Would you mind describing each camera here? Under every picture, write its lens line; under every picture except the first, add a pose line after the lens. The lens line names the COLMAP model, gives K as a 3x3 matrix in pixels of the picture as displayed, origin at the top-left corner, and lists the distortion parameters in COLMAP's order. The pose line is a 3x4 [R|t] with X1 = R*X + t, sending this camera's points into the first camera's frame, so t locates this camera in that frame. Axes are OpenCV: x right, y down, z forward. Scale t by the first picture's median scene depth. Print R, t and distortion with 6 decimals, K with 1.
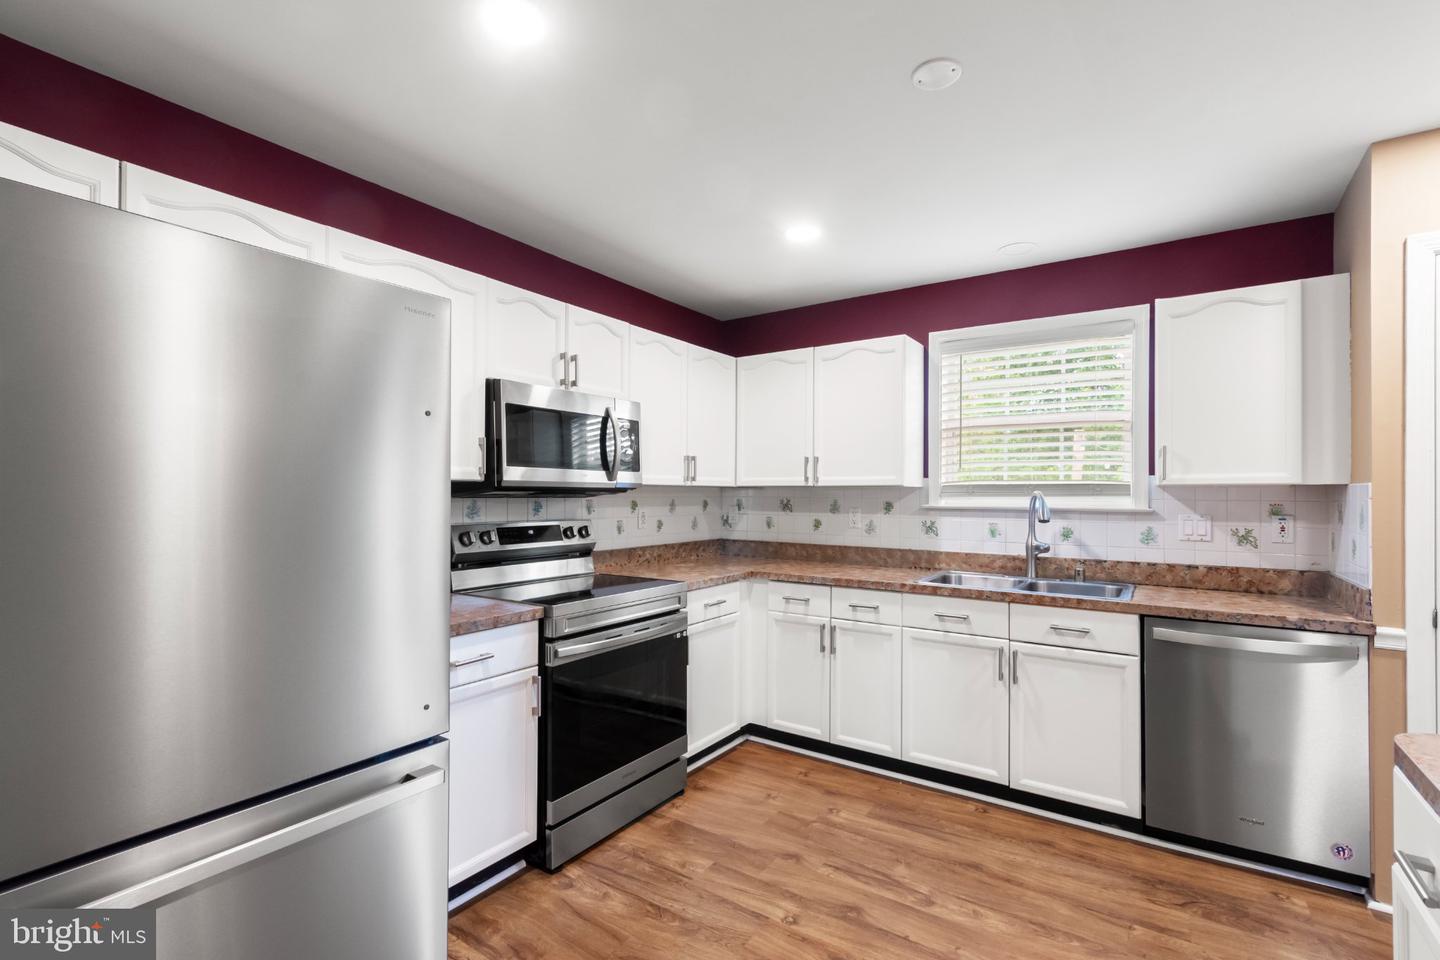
lens RADIAL K [[643.9, 0, 726.5], [0, 643.9, 486.7], [0, 0, 1]] dist [-0.000169, 0.000195]
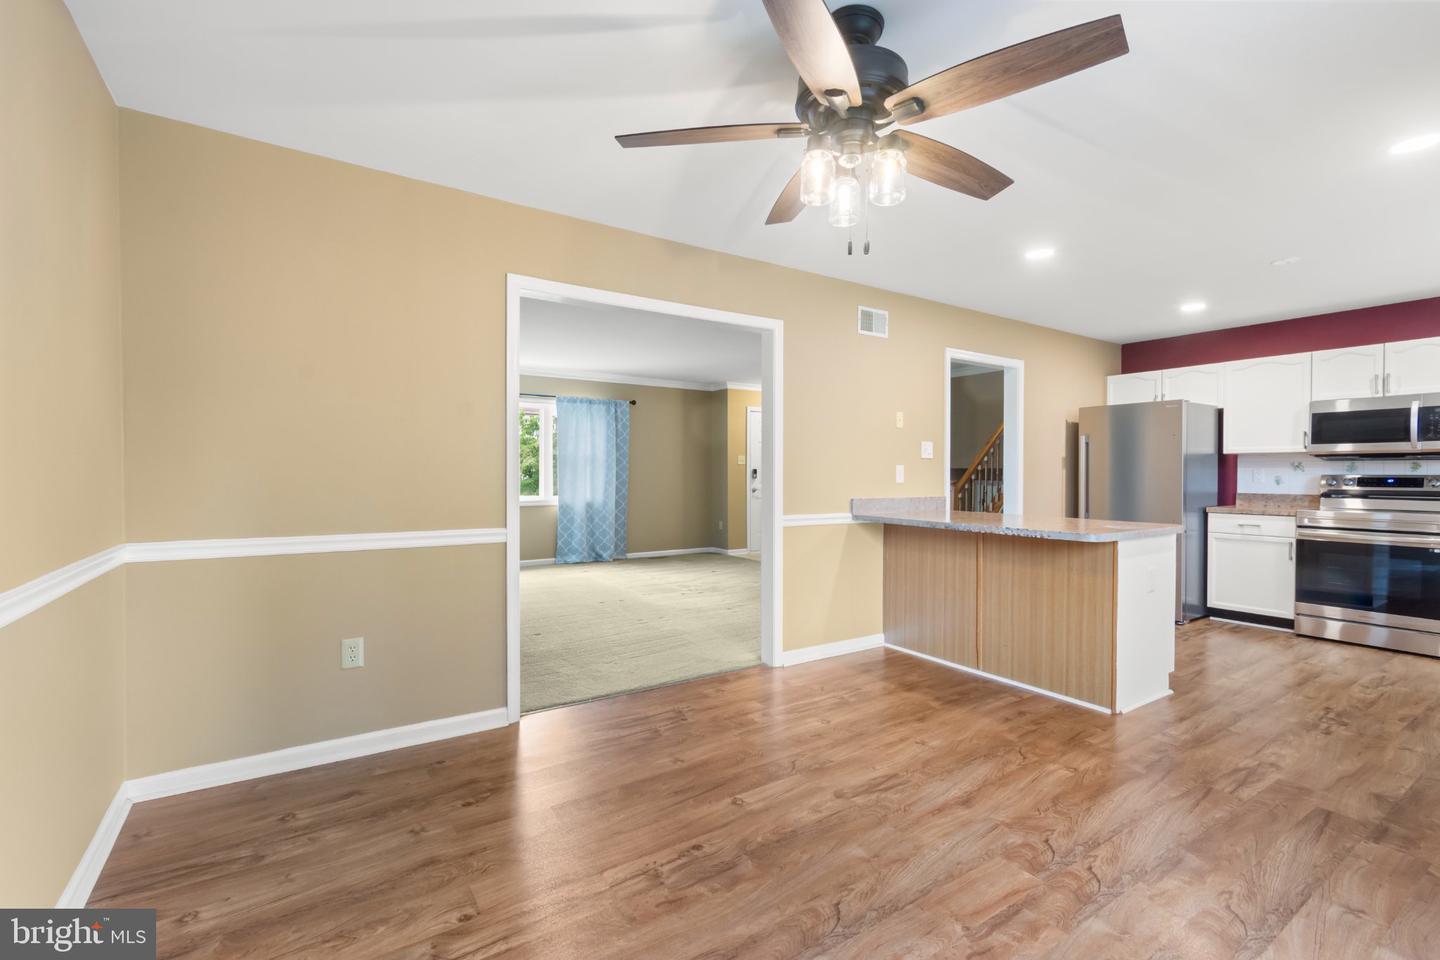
lens RADIAL K [[643.9, 0, 726.5], [0, 643.9, 486.7], [0, 0, 1]] dist [-0.000169, 0.000195]
pose [[-0.372341, 0.014260, -0.927986, 1.812350], [0.007384, 0.999896, 0.012402, 0.050969], [0.928066, -0.002235, -0.372408, 0.034697]]
